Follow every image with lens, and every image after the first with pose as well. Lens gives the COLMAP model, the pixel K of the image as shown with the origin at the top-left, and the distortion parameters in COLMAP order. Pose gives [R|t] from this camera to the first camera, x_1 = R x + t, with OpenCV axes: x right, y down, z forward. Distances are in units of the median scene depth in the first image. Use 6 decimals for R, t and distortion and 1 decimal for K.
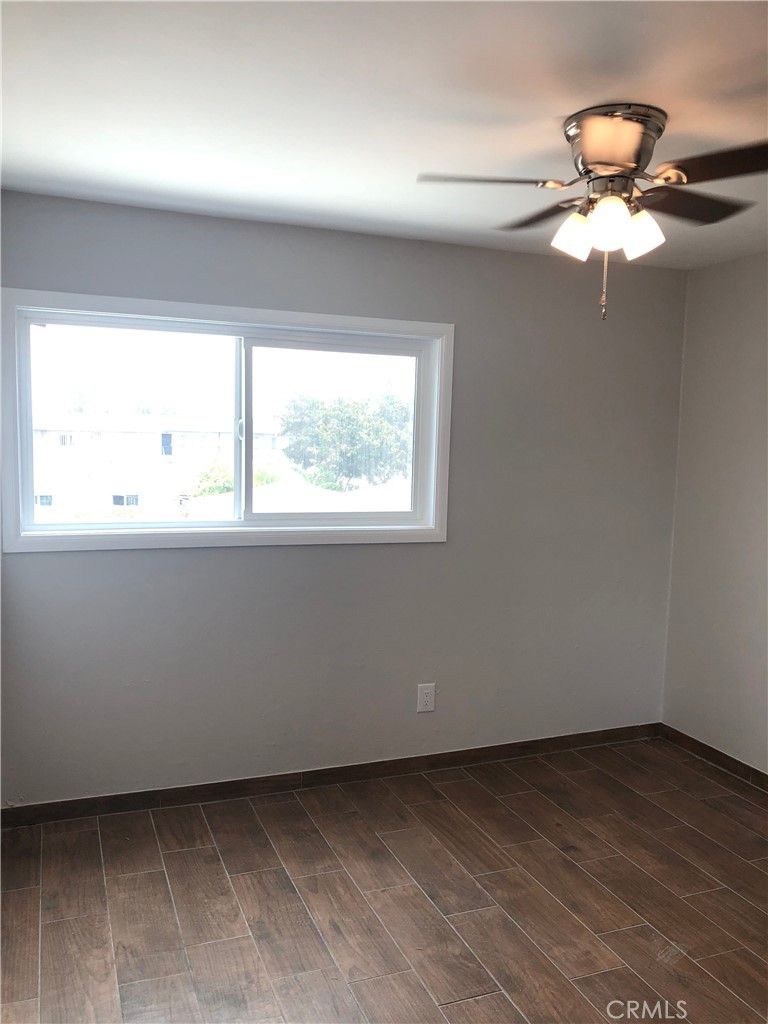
lens RADIAL K [[834.4, 0, 375.6], [0, 834.4, 518.7], [0, 0, 1]] dist [0.036219, -0.033178]
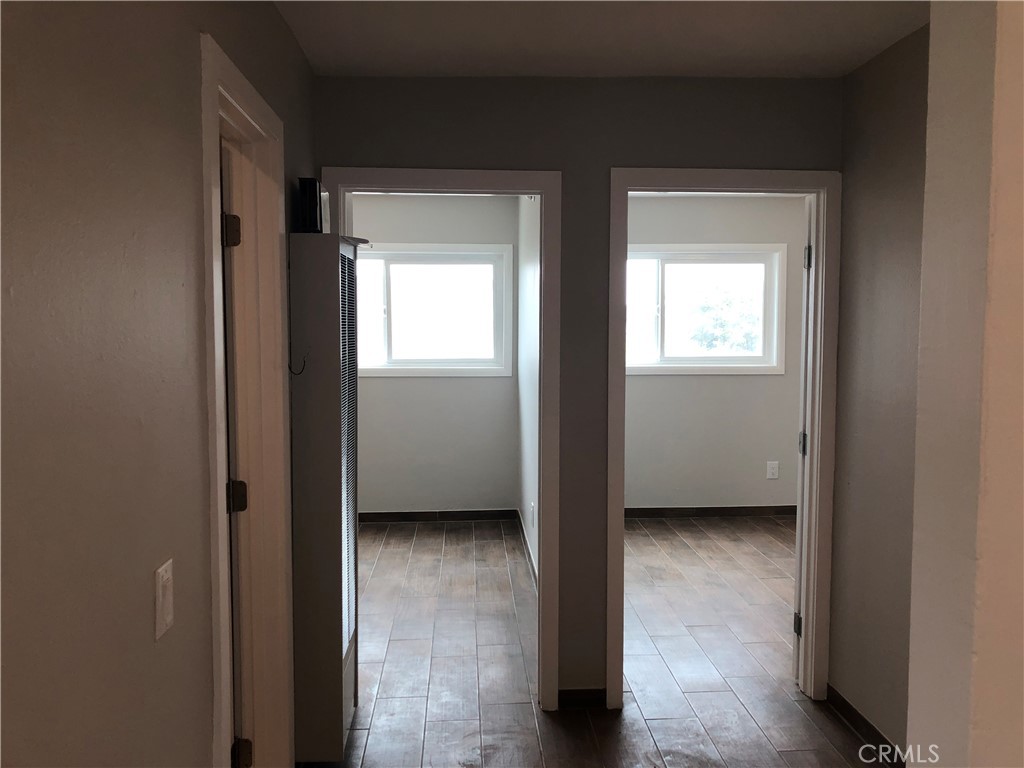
lens RADIAL K [[834.4, 0, 509.4], [0, 834.4, 377.7], [0, 0, 1]] dist [0.036219, -0.033178]
pose [[0.948824, -0.008247, -0.315699, 0.102487], [-0.001721, 0.999509, -0.031285, 0.097101], [0.315802, 0.030228, 0.948344, -0.817678]]
